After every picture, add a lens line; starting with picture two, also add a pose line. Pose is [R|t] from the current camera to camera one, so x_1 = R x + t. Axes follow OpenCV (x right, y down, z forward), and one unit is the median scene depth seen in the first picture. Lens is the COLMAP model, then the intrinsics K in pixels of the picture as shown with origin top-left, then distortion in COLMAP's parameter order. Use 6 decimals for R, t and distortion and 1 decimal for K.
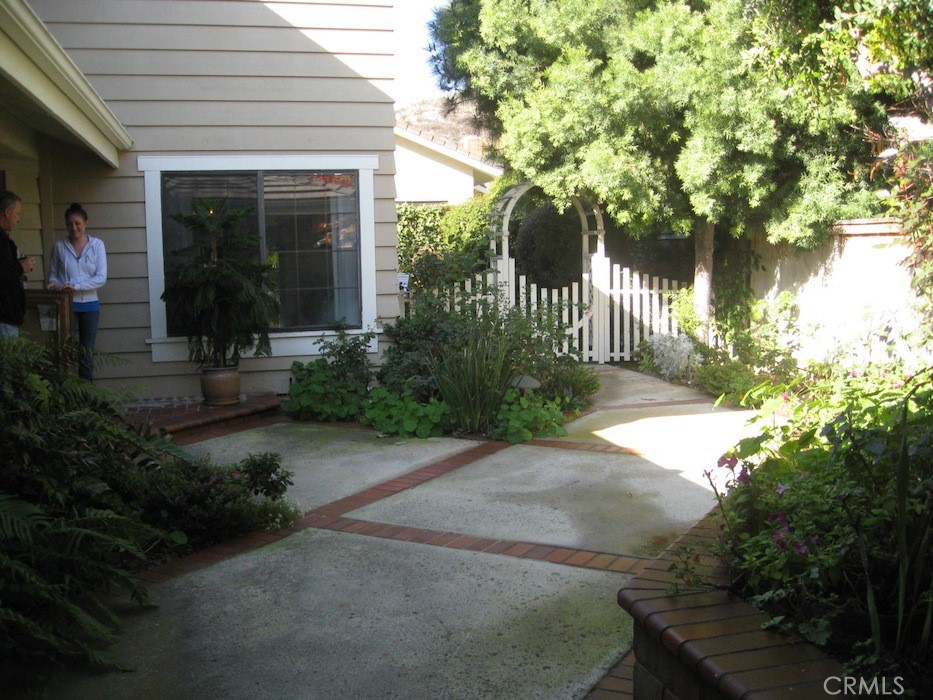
lens RADIAL K [[966.0, 0, 466.5], [0, 966.0, 350.0], [0, 0, 1]] dist [-0.011407, -0.000019]
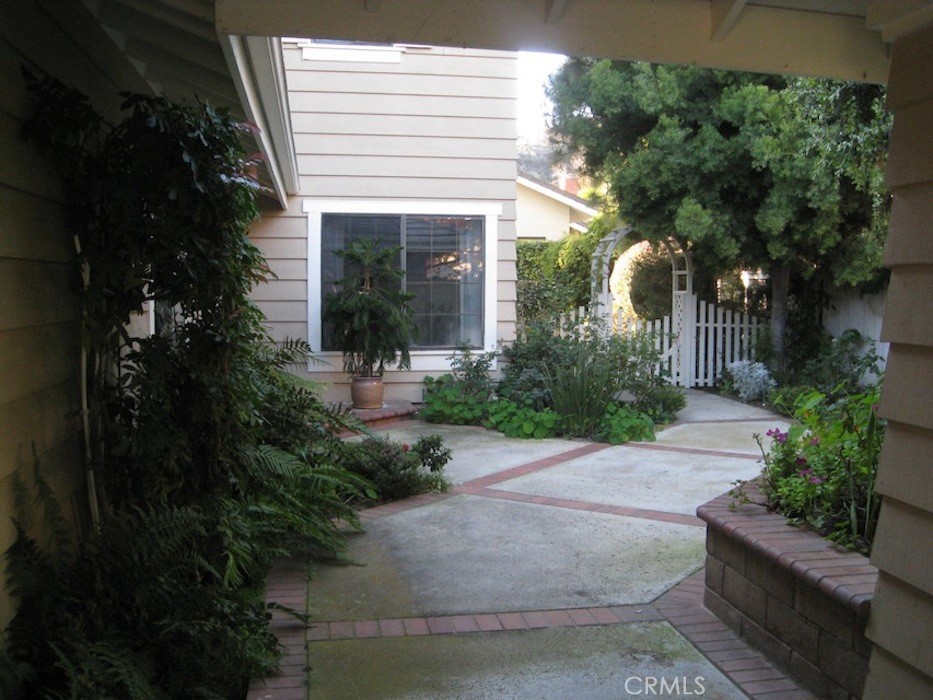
lens RADIAL K [[973.4, 0, 466.5], [0, 973.4, 350.0], [0, 0, 1]] dist [-0.079132, 0.005023]
pose [[0.995993, 0.028294, -0.084840, -0.030348], [-0.031064, 0.999021, -0.031511, 0.017898], [0.083865, 0.034020, 0.995896, -0.204217]]
